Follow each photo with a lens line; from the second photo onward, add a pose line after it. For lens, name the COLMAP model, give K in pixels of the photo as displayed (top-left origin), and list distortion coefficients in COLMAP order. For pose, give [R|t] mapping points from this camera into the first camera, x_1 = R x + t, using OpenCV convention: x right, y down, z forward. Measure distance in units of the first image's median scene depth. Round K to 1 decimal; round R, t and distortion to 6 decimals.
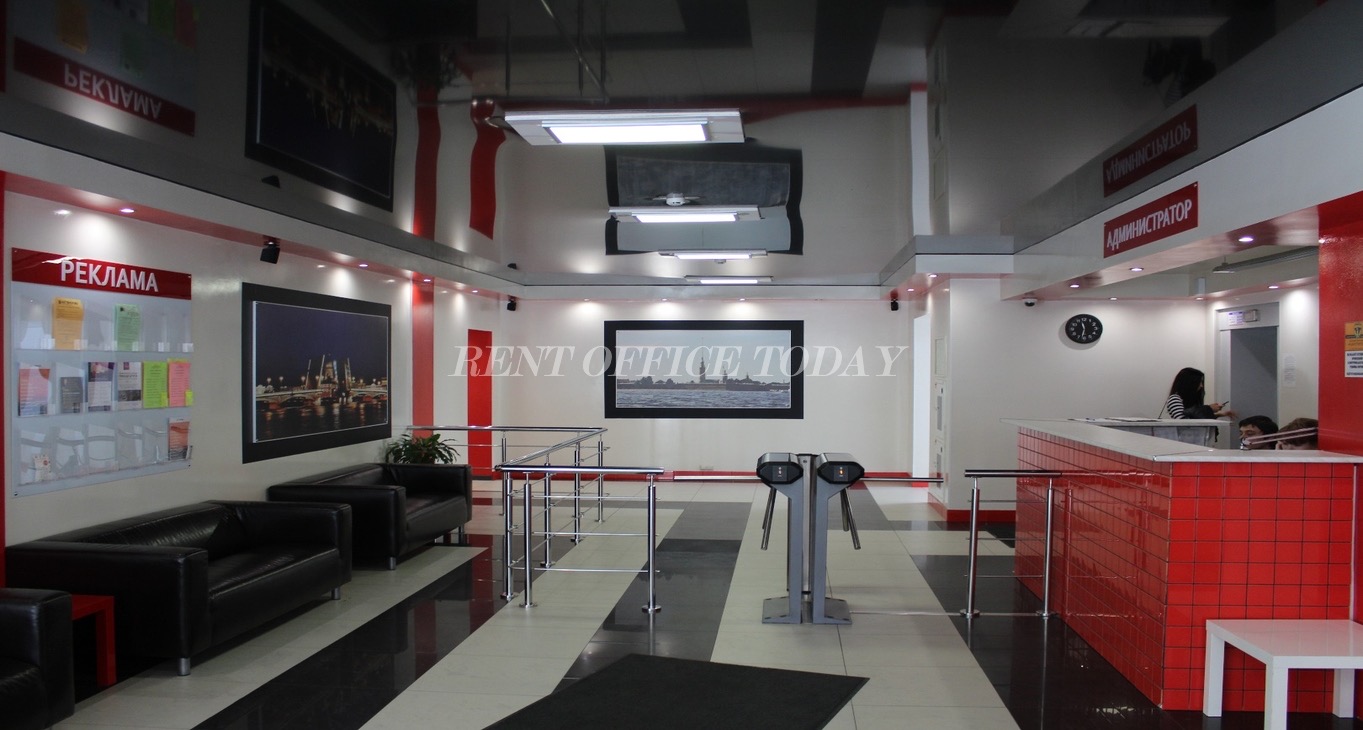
lens RADIAL K [[1195.5, 0, 675.0], [0, 1195.5, 433.9], [0, 0, 1]] dist [-0.009339, 0.033056]
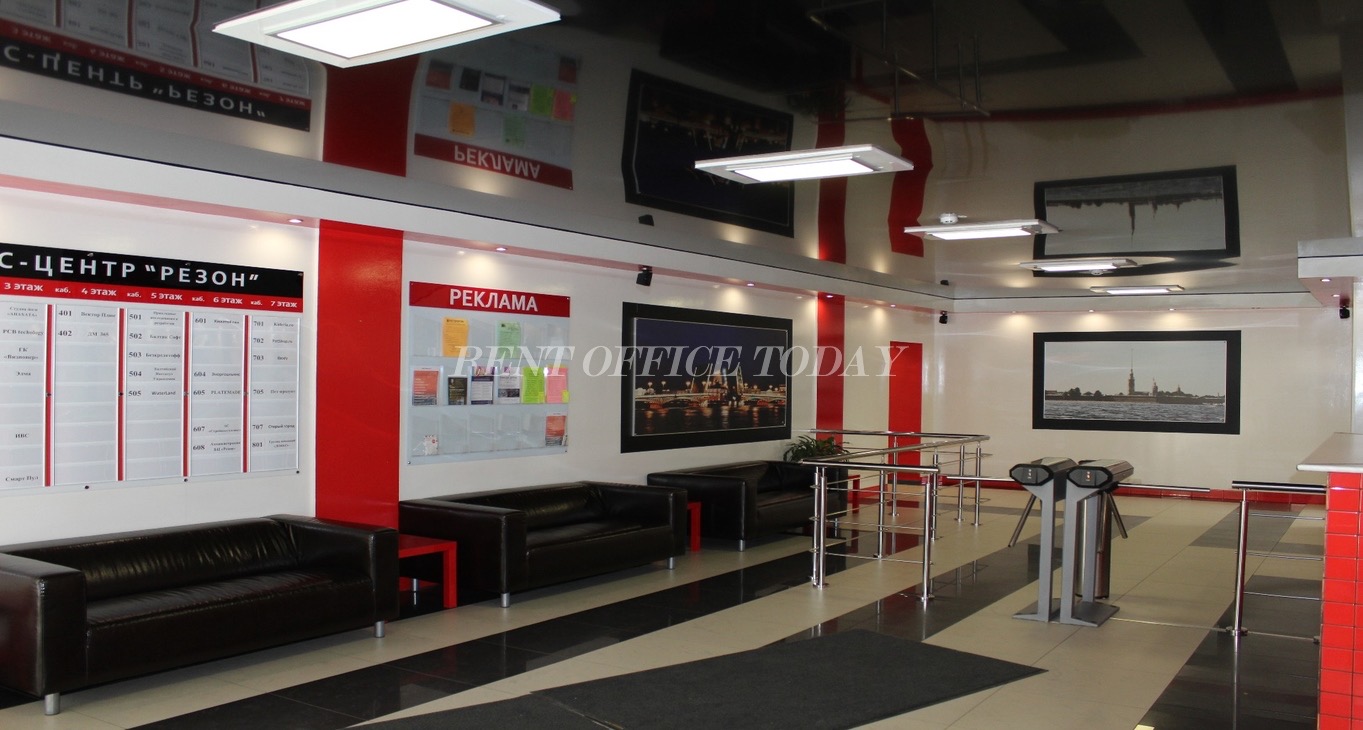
lens RADIAL K [[1195.5, 0, 685.2], [0, 1195.5, 367.4], [0, 0, 1]] dist [-0.009339, 0.033056]
pose [[0.900637, 0.002981, -0.434562, 0.207591], [-0.032499, 0.997638, -0.060512, 0.009495], [0.433355, 0.068622, 0.898607, -0.054587]]
